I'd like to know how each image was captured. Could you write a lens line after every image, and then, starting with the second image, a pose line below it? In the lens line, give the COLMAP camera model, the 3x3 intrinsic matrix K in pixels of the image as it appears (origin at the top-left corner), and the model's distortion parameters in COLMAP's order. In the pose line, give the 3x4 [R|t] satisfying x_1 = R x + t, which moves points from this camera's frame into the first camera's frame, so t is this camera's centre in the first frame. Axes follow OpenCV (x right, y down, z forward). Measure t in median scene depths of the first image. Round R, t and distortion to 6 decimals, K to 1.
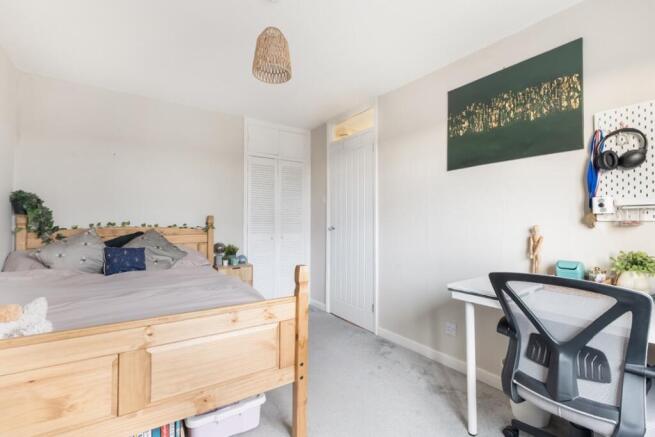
lens RADIAL K [[296.2, 0, 319.4], [0, 296.2, 226.2], [0, 0, 1]] dist [-0.000163, -0.000097]
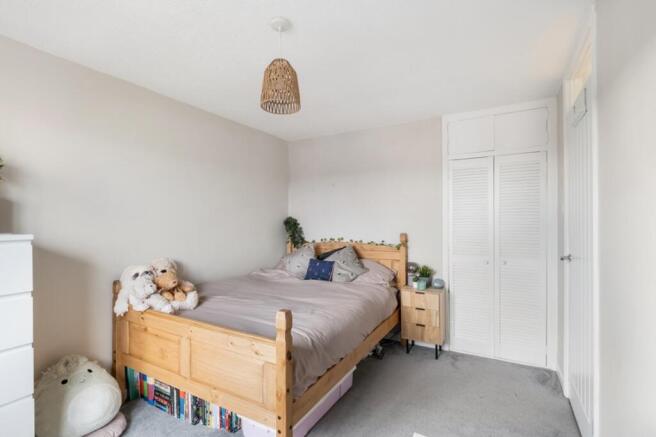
lens RADIAL K [[296.6, 0, 319.9], [0, 296.6, 226.2], [0, 0, 1]] dist [-0.000163, -0.000097]
pose [[0.441351, 0.004427, -0.897323, 0.436683], [-0.002356, 0.999990, 0.003775, -0.070258], [0.897331, 0.000448, 0.441357, 0.384832]]
